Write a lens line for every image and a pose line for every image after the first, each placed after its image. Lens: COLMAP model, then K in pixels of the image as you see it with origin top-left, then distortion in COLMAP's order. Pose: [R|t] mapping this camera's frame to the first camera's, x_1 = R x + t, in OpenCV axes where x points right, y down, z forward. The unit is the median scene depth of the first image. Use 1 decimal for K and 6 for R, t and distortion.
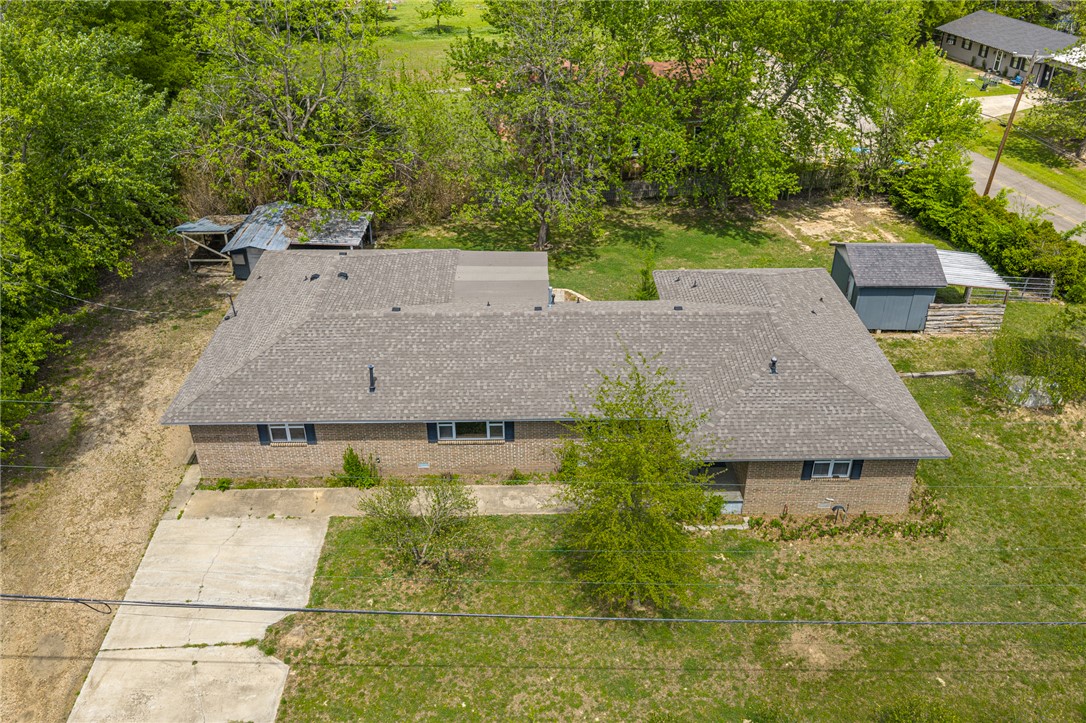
lens RADIAL K [[902.6, 0, 547.6], [0, 902.6, 359.9], [0, 0, 1]] dist [0.019313, -0.036823]
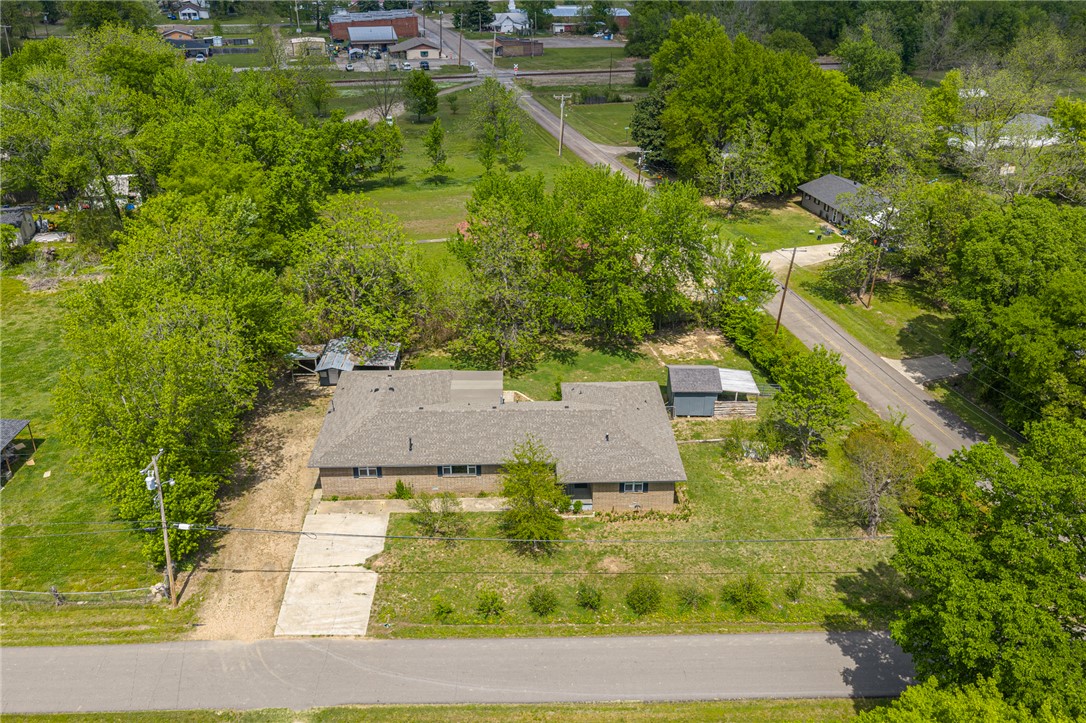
lens RADIAL K [[902.6, 0, 547.6], [0, 902.6, 359.9], [0, 0, 1]] dist [0.019313, -0.036823]
pose [[0.999918, -0.002703, 0.012536, 0.085942], [0.003572, 0.997552, -0.069833, -0.025183], [-0.012317, 0.069872, 0.997480, -1.014883]]
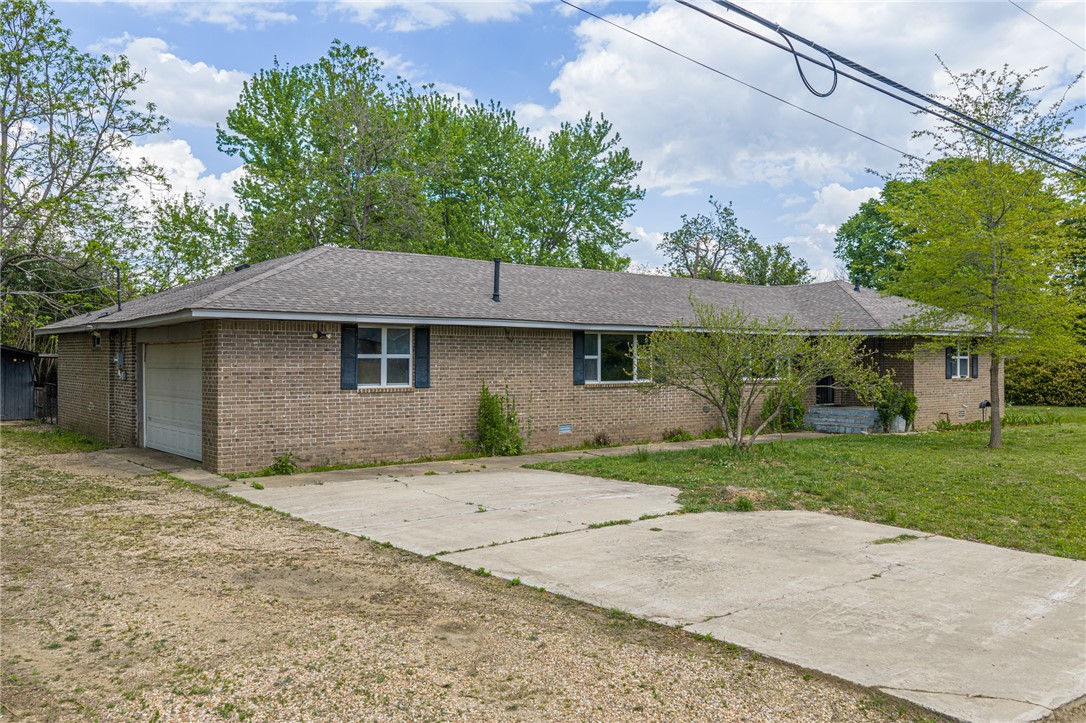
lens RADIAL K [[902.6, 0, 547.6], [0, 902.6, 359.9], [0, 0, 1]] dist [0.019313, -0.036823]
pose [[0.791943, 0.001168, 0.610594, -0.550665], [0.306651, 0.863979, -0.399381, 0.333710], [-0.528007, 0.503526, 0.683864, 0.549722]]
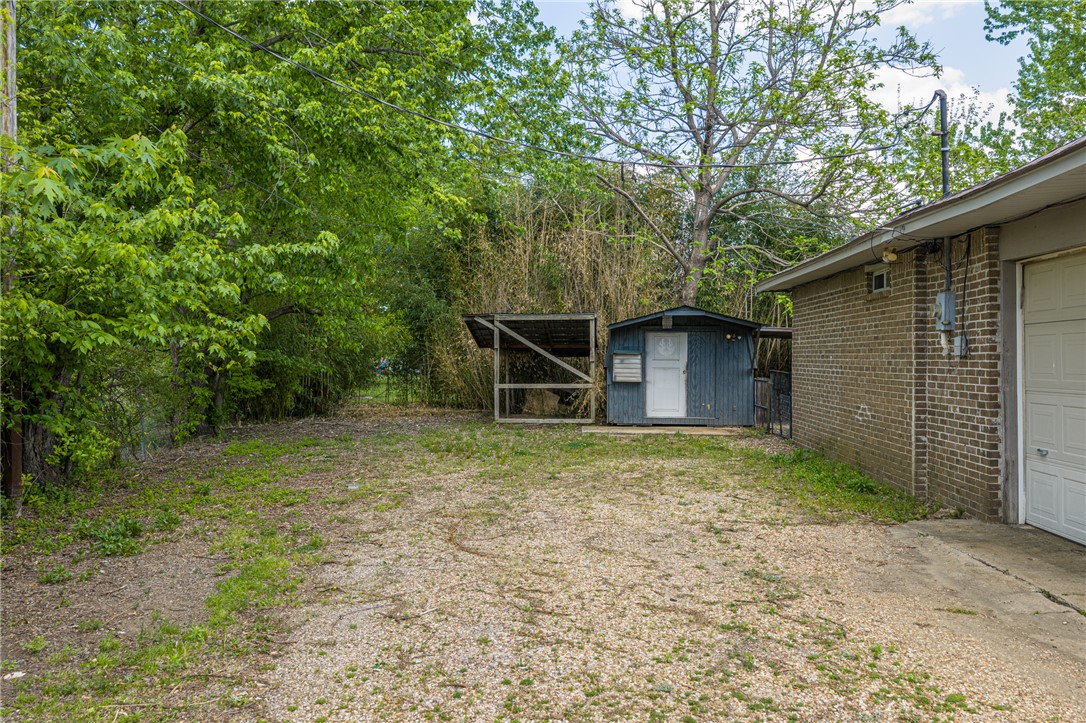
lens RADIAL K [[902.6, 0, 547.6], [0, 902.6, 359.9], [0, 0, 1]] dist [0.019313, -0.036823]
pose [[0.997638, -0.000712, -0.068694, -0.500357], [-0.034023, 0.863578, -0.503066, 0.135257], [0.059681, 0.504215, 0.861513, 0.921452]]
